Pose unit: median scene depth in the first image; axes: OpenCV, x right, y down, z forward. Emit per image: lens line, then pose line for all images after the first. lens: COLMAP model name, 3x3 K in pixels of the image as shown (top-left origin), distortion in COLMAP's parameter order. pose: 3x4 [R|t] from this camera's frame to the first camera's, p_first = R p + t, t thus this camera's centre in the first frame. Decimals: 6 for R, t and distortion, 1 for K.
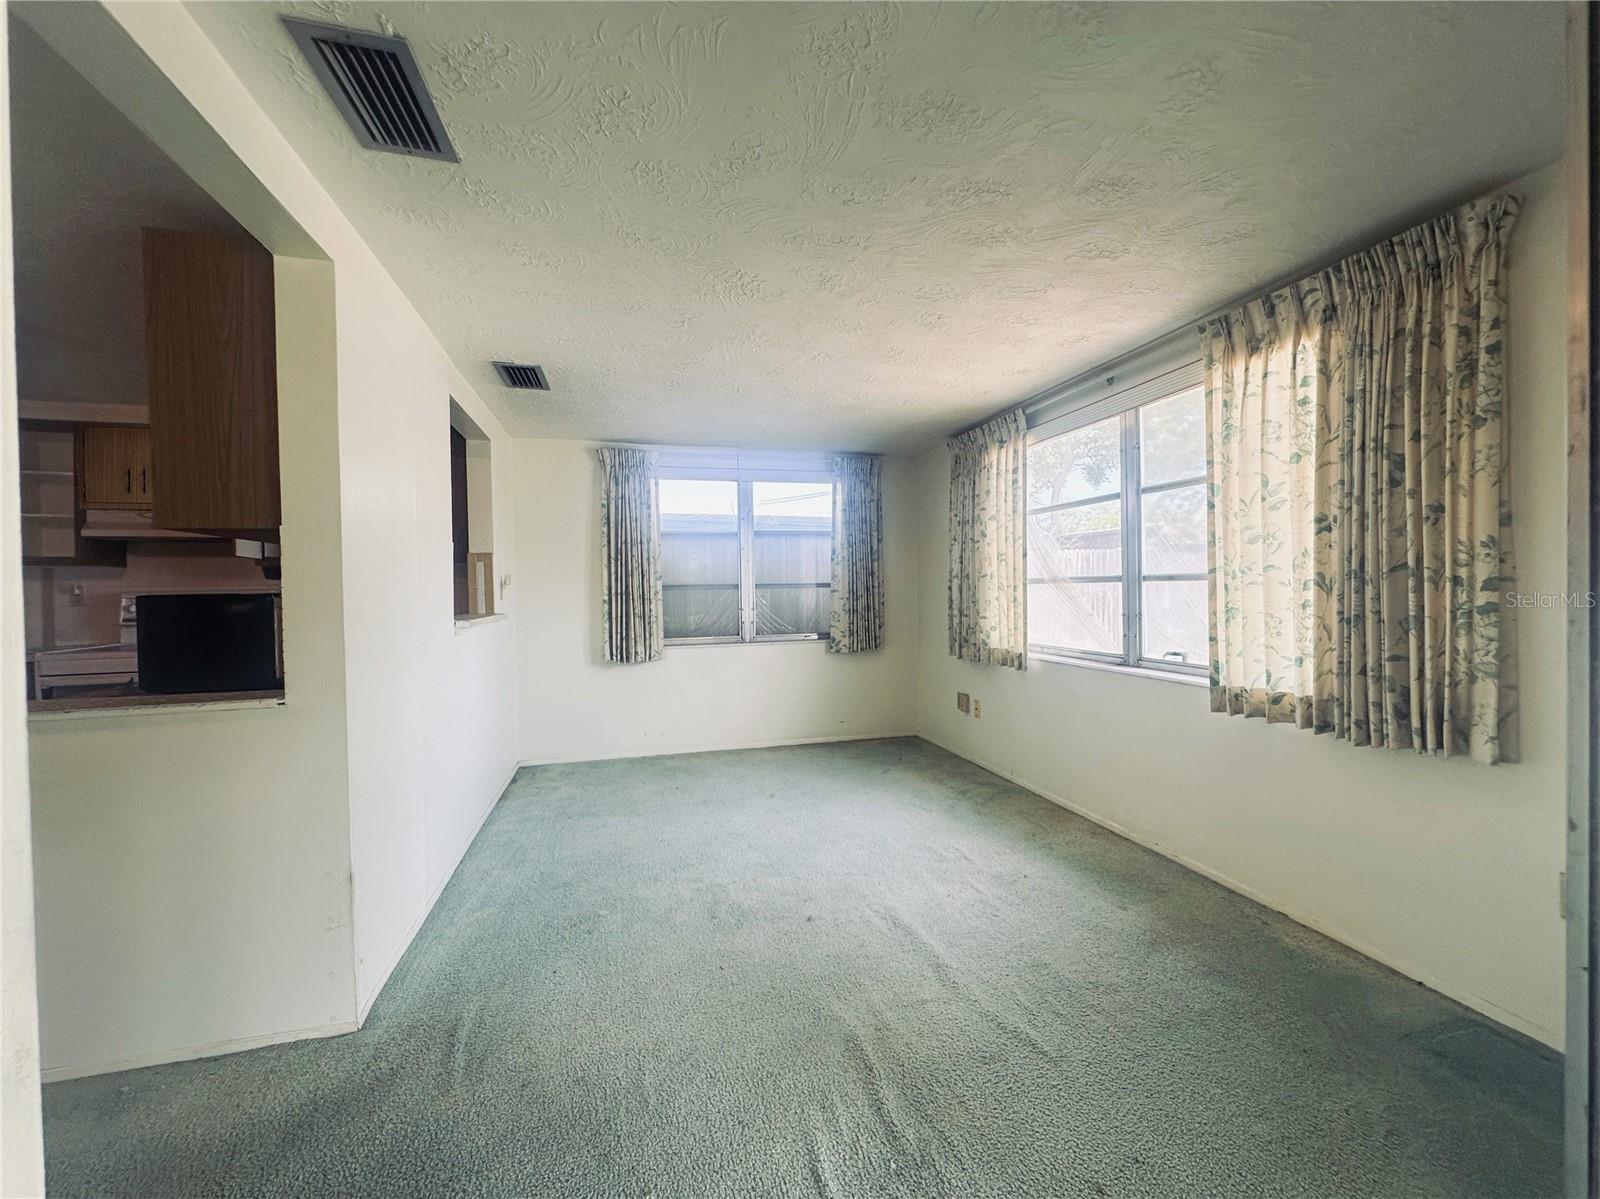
lens RADIAL K [[655.6, 0, 800.0], [0, 655.6, 599.5], [0, 0, 1]] dist [0.001535, 0.000123]
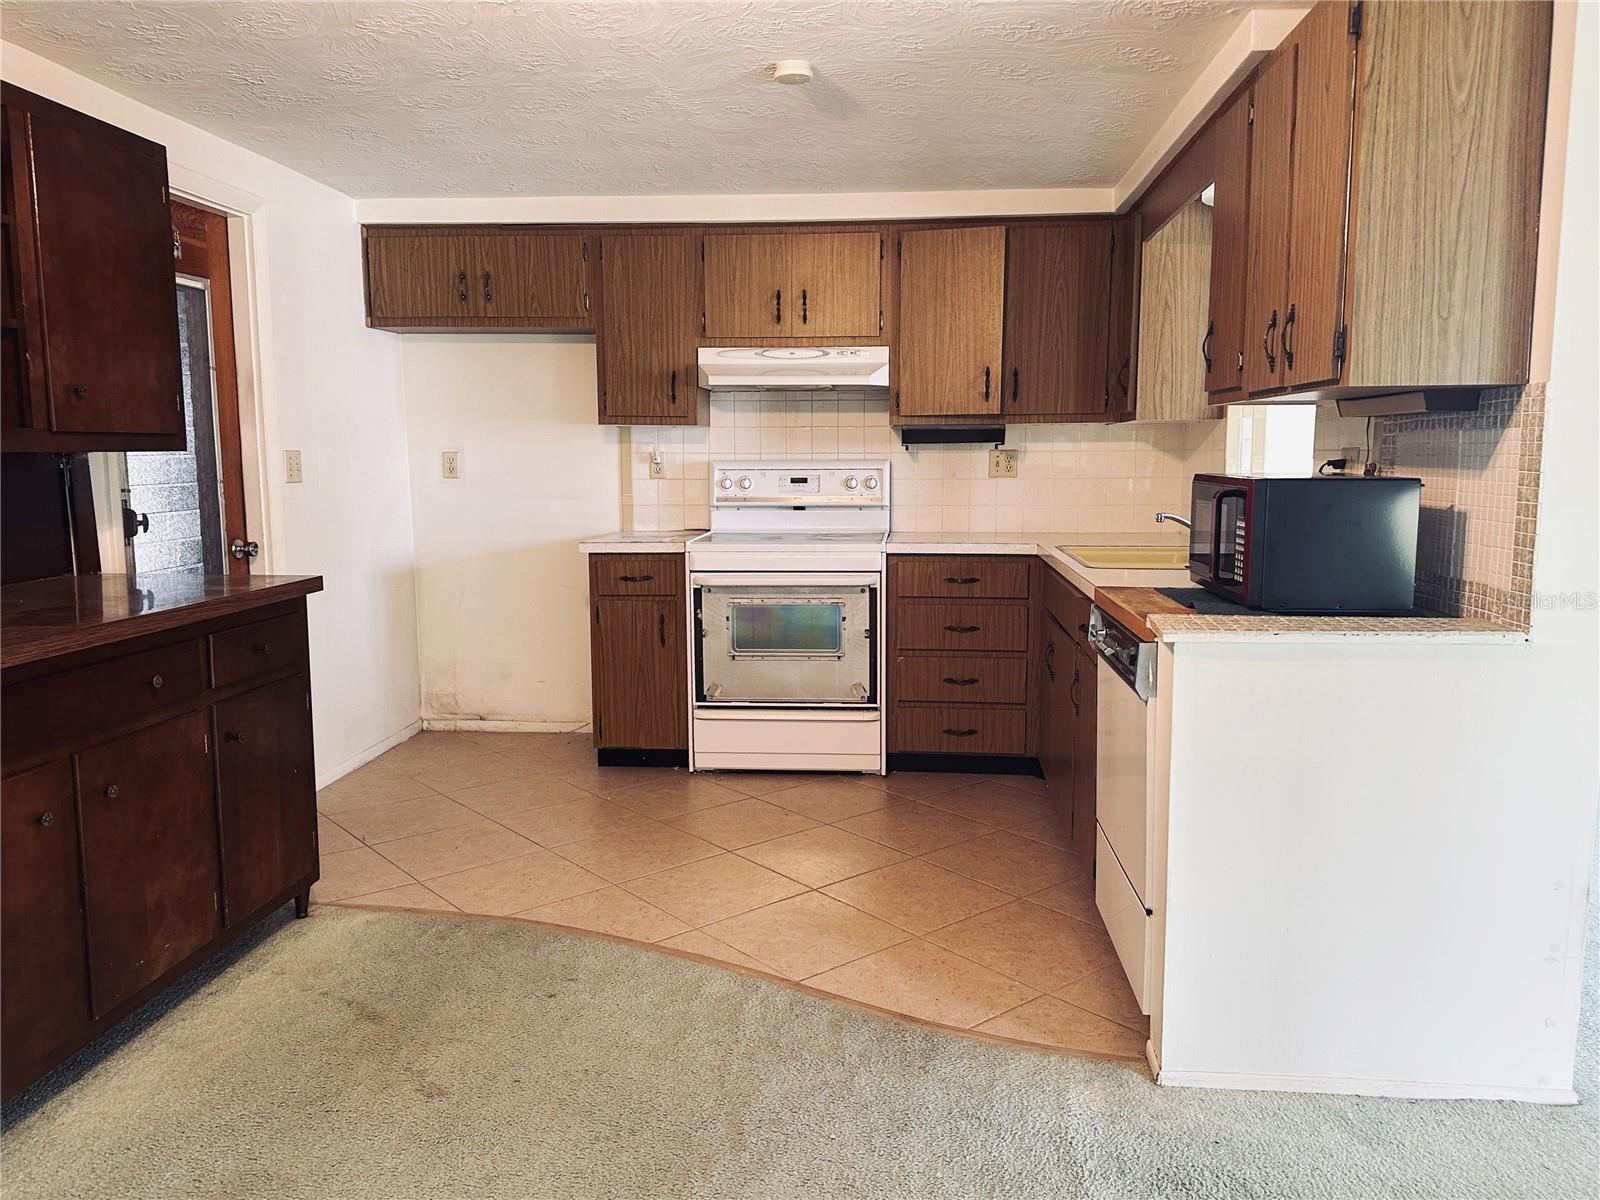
lens RADIAL K [[1151.8, 0, 800.0], [0, 1151.8, 600.0], [0, 0, 1]] dist [-0.007147, -0.006733]
pose [[0.938272, 0.057990, -0.341002, -0.556663], [-0.021114, 0.993610, 0.110874, -0.001162], [0.345252, -0.096830, 0.933501, -0.202575]]
